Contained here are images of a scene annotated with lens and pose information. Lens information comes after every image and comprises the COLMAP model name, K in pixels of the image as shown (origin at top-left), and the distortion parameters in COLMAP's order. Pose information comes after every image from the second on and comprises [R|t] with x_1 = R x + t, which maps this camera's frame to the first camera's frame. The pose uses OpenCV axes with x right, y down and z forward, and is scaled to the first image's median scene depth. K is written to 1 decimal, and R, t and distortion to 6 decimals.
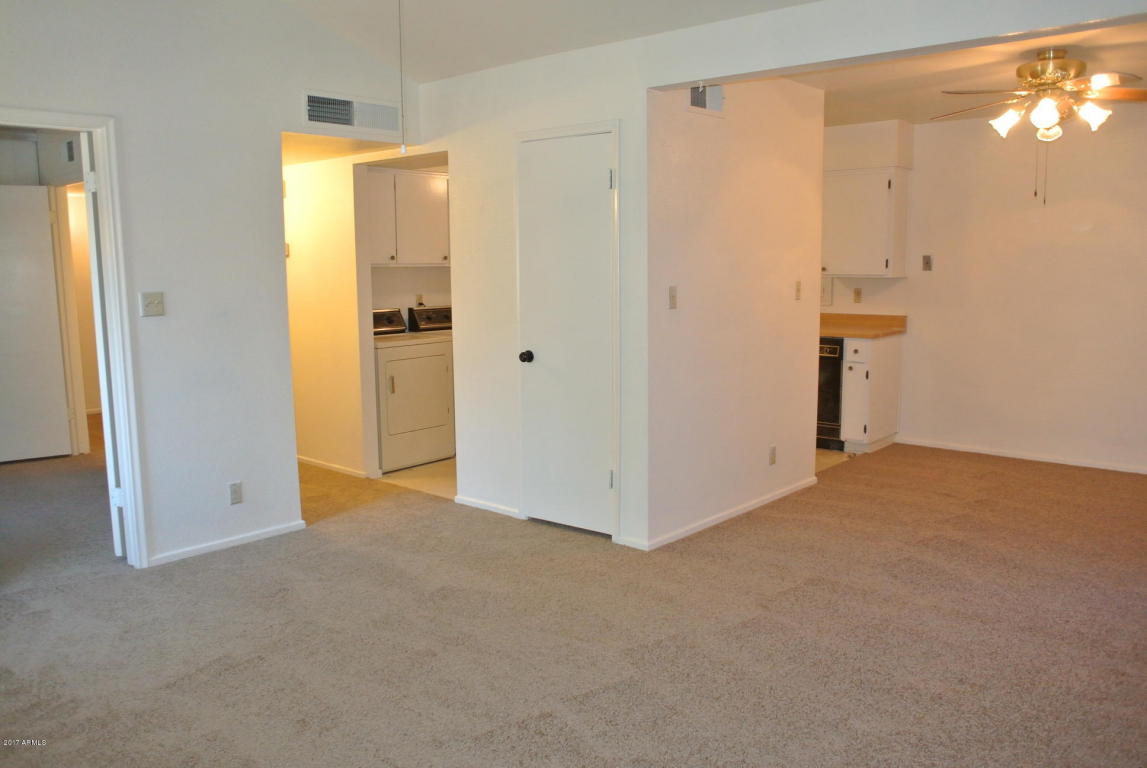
lens RADIAL K [[902.0, 0, 577.9], [0, 902.0, 389.7], [0, 0, 1]] dist [-0.083278, 0.065523]
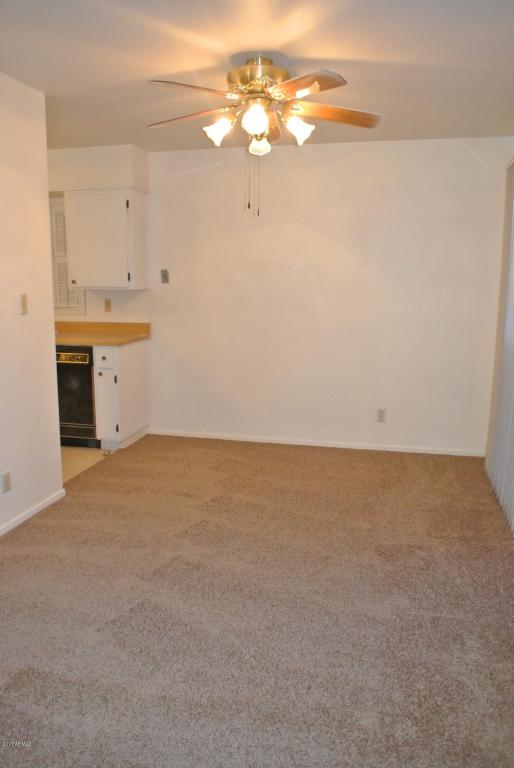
lens RADIAL K [[603.9, 0, 257.0], [0, 603.9, 384.0], [0, 0, 1]] dist [-0.083278, 0.065523]
pose [[0.884983, -0.065454, 0.460999, 0.166252], [0.049921, 0.997701, 0.045823, -0.043291], [-0.462939, -0.017540, 0.886217, 0.327604]]
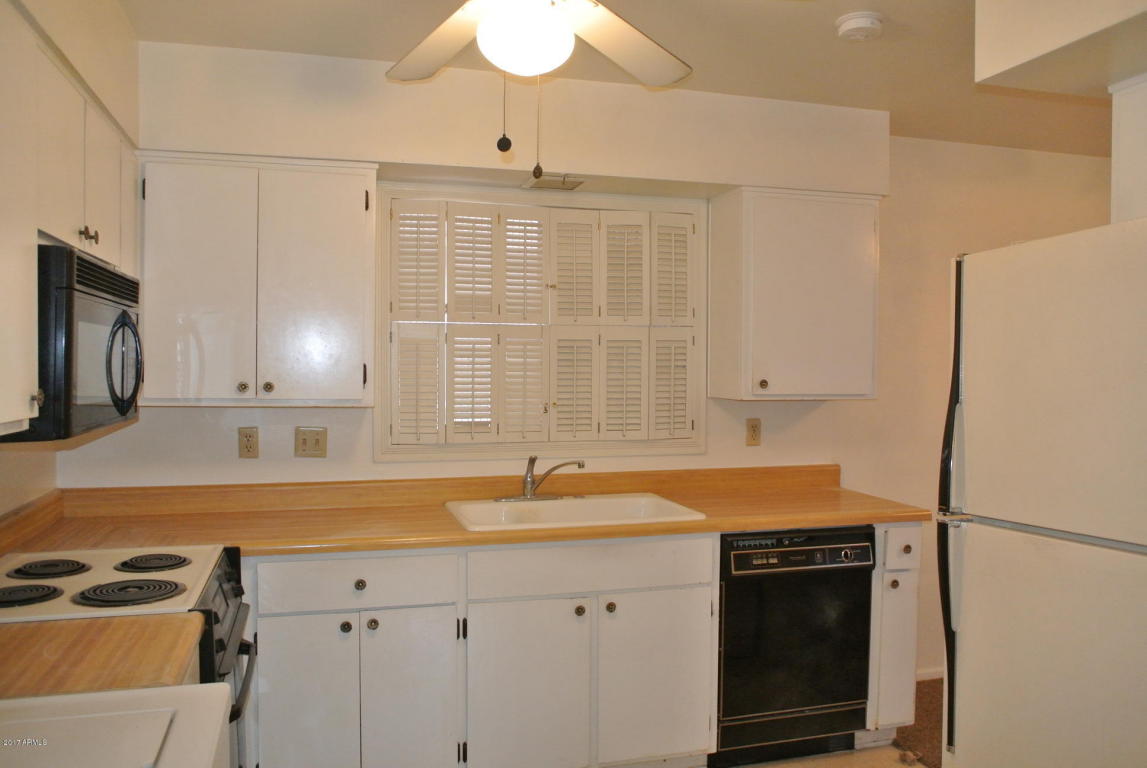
lens RADIAL K [[902.0, 0, 577.9], [0, 902.0, 389.7], [0, 0, 1]] dist [-0.083278, 0.065523]
pose [[0.533207, -0.012310, 0.845895, -0.246095], [0.108169, 0.992679, -0.053738, -0.149172], [-0.839041, 0.120153, 0.530635, 1.062618]]
